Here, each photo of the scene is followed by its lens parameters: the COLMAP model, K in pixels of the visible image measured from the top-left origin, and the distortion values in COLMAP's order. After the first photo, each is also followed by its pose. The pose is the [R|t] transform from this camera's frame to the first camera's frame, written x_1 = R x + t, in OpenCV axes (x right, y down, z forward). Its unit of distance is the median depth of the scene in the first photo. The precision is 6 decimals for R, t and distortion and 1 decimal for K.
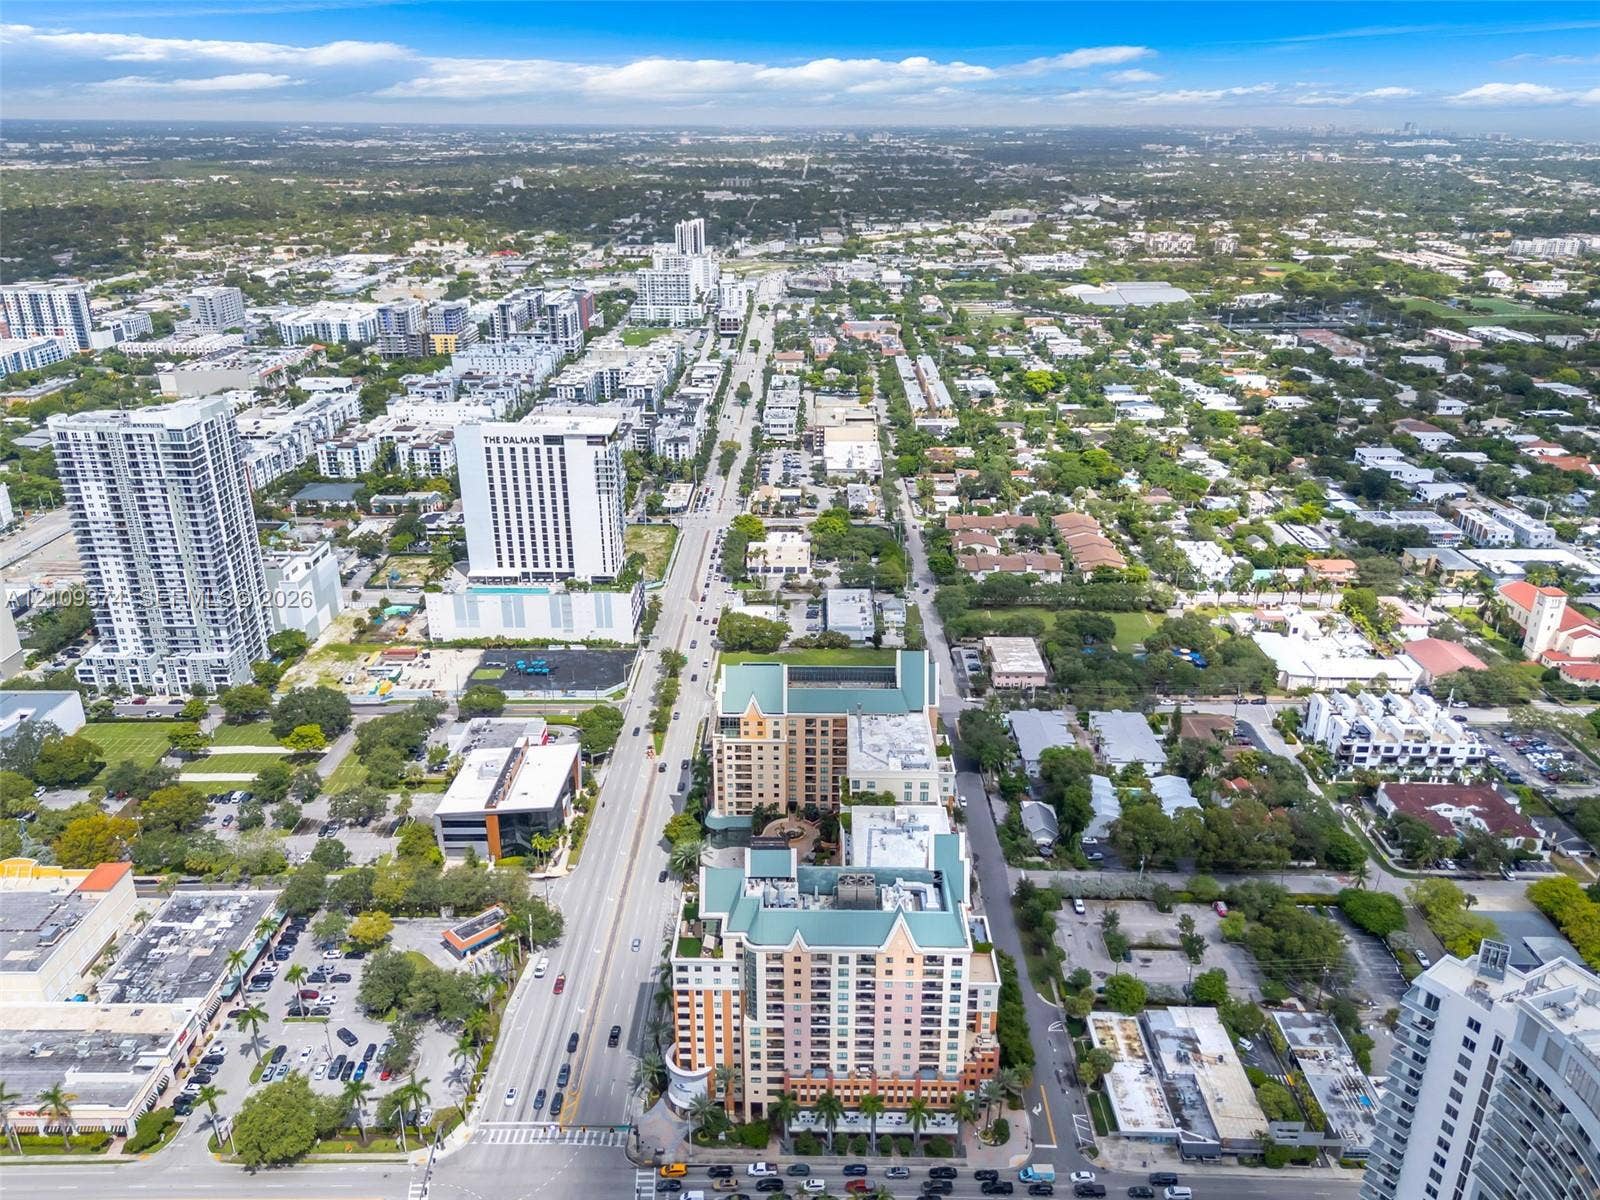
lens RADIAL K [[1201.3, 0, 784.5], [0, 1201.3, 586.2], [0, 0, 1]] dist [0.099588, -0.079698]
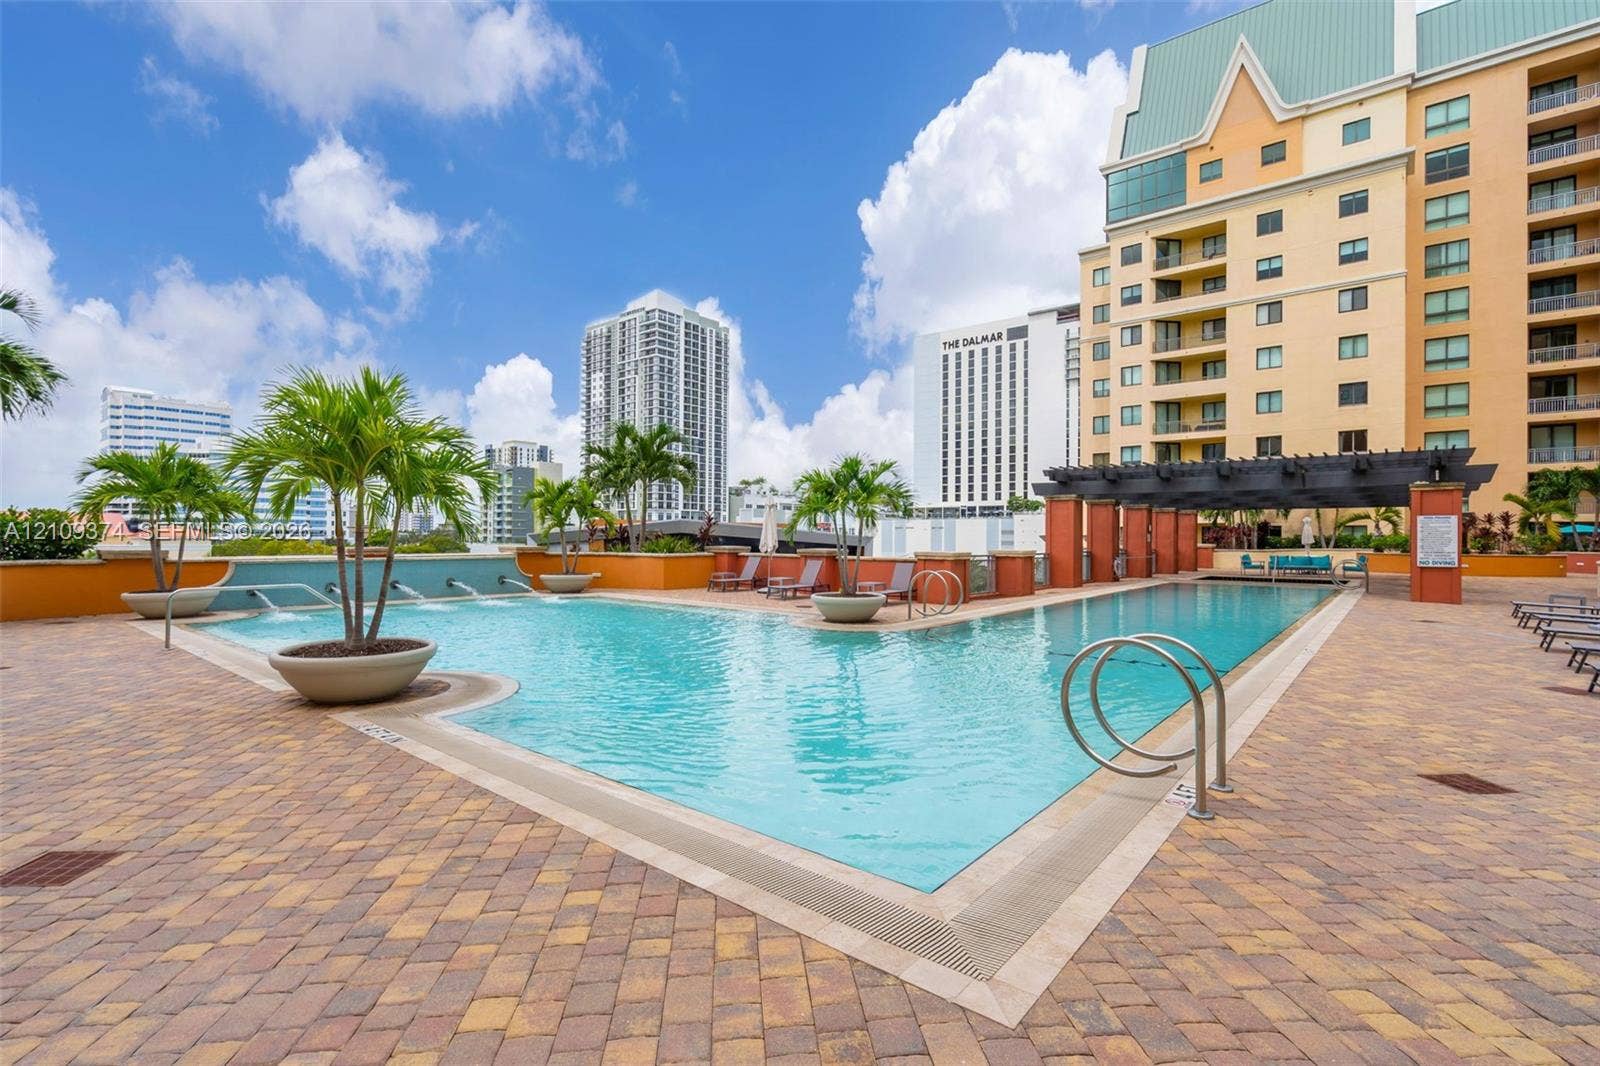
lens RADIAL K [[734.5, 0, 793.9], [0, 734.5, 528.8], [0, 0, 1]] dist [-0.010172, 0.001847]
pose [[0.785774, 0.013702, -0.618363, -0.002826], [-0.235171, 0.931288, -0.278203, 0.175269], [0.572062, 0.364025, 0.735004, 0.597192]]
